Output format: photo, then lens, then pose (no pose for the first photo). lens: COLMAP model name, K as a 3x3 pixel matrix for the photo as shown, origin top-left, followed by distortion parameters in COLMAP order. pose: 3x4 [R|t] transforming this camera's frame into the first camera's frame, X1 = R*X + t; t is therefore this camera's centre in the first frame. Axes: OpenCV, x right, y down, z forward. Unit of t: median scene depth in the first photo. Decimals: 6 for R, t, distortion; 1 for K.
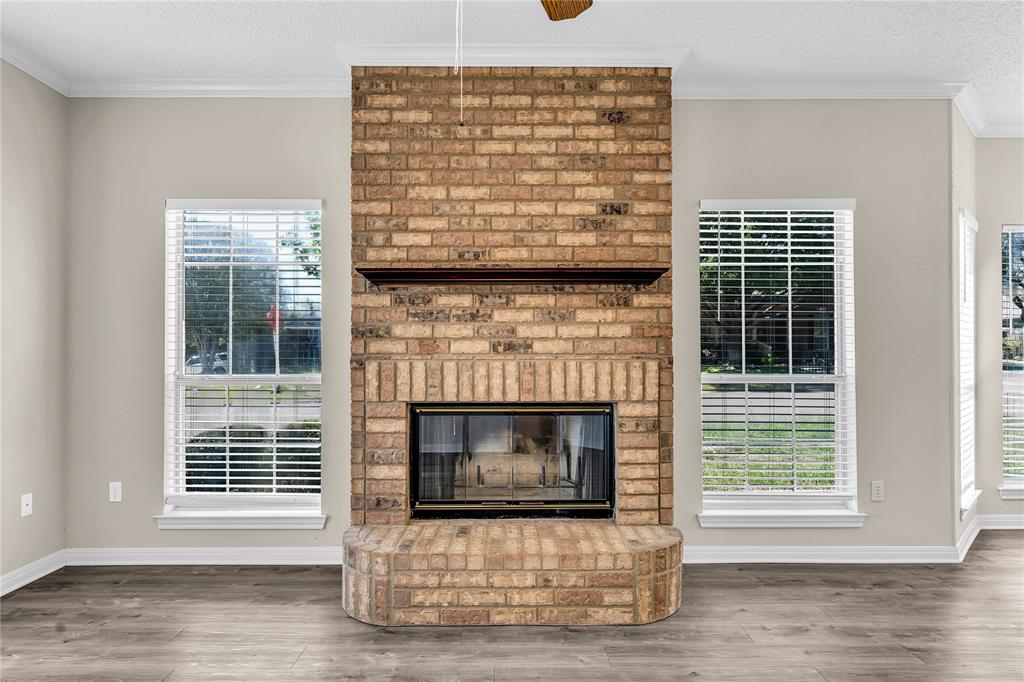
lens RADIAL K [[581.5, 0, 511.1], [0, 581.5, 344.7], [0, 0, 1]] dist [-0.001107, -0.001317]
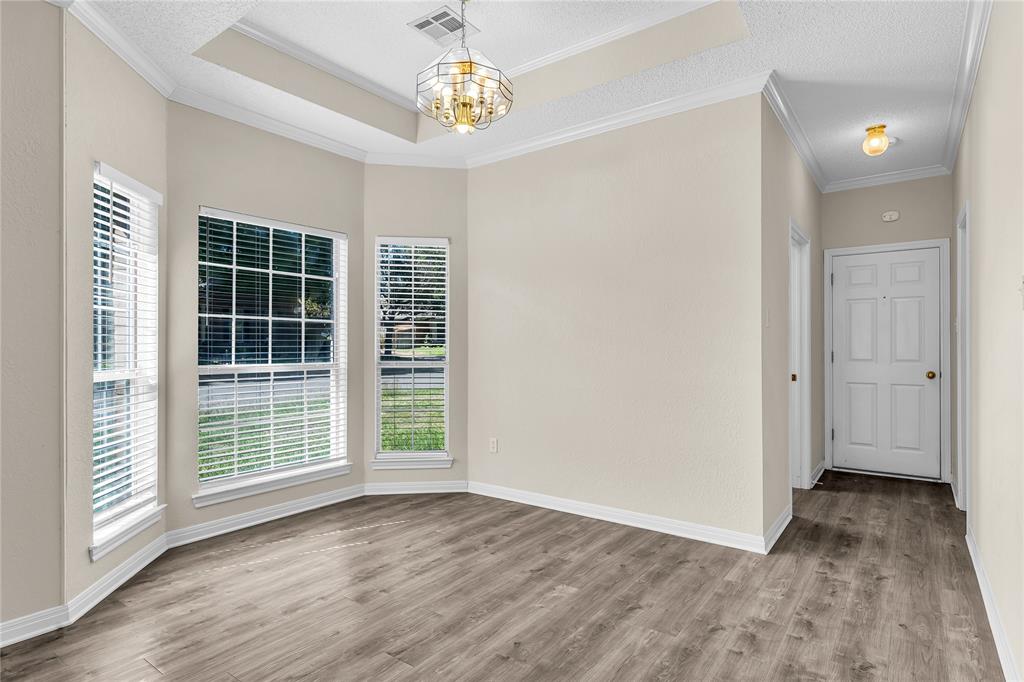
lens RADIAL K [[521.5, 0, 508.6], [0, 521.5, 336.8], [0, 0, 1]] dist [-0.014016, -0.000154]
pose [[0.613471, 0.007527, 0.789681, 0.644044], [-0.007413, 0.999965, -0.003772, -0.003903], [-0.789682, -0.003540, 0.613506, 0.145108]]
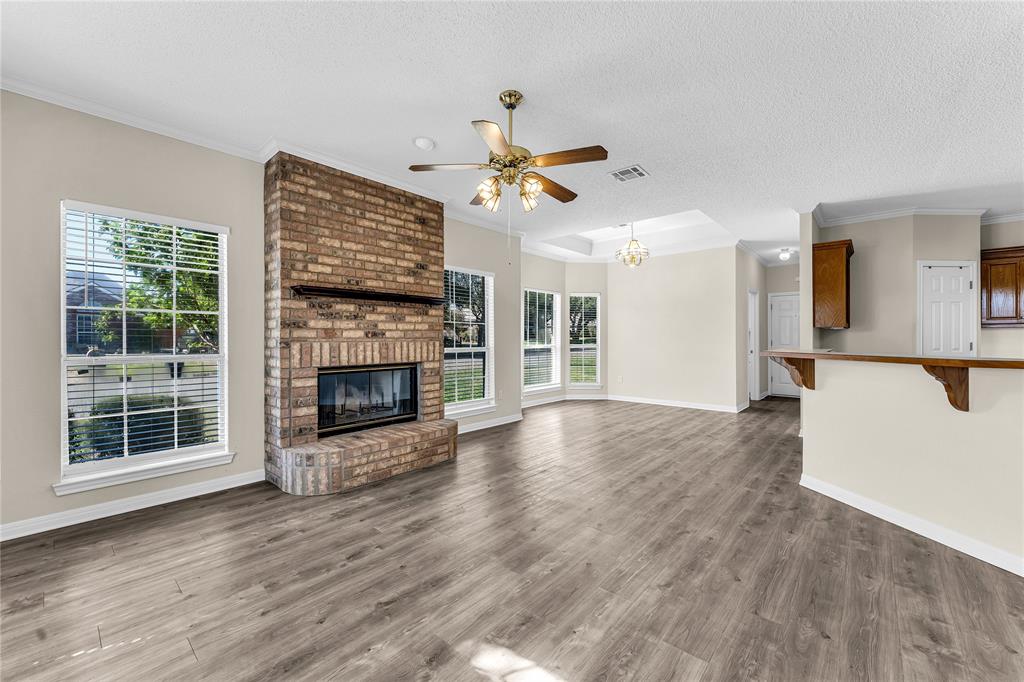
lens RADIAL K [[411.5, 0, 507.5], [0, 411.5, 339.0], [0, 0, 1]] dist [-0.001909, -0.000214]
pose [[0.667392, -0.001098, 0.744706, -0.687272], [-0.004533, 0.999974, 0.005536, 0.009691], [-0.744693, -0.007071, 0.667370, -0.178377]]
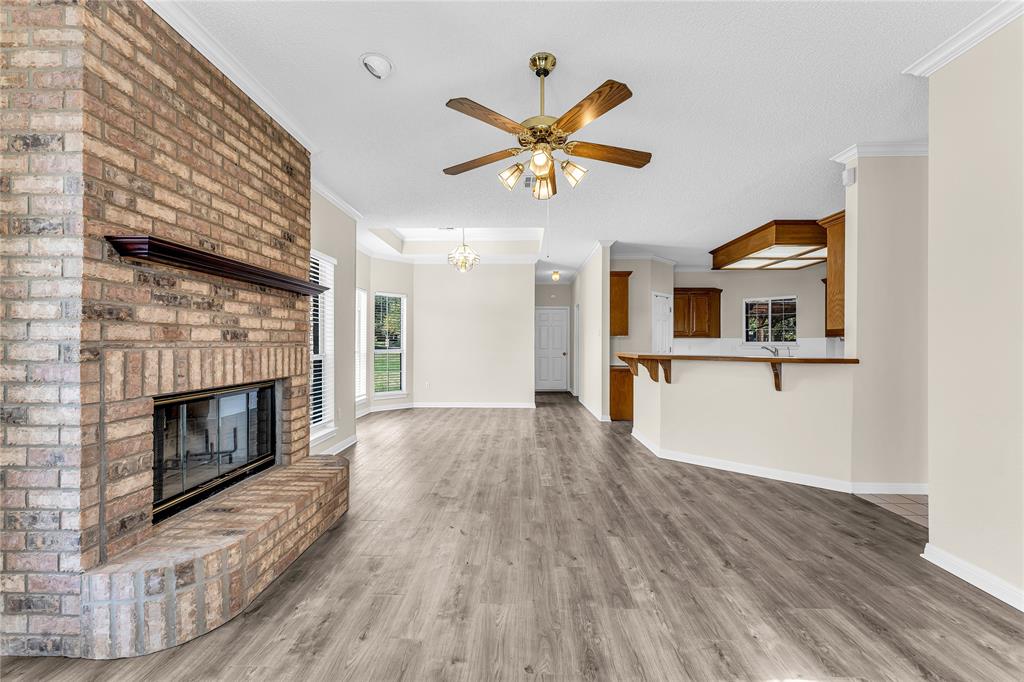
lens RADIAL K [[411.5, 0, 510.0], [0, 411.5, 343.4], [0, 0, 1]] dist [-0.001909, -0.000214]
pose [[0.025706, 0.001678, 0.999668, -0.780332], [-0.010489, 0.999944, -0.001409, 0.014298], [-0.999615, -0.010449, 0.025722, 0.447900]]
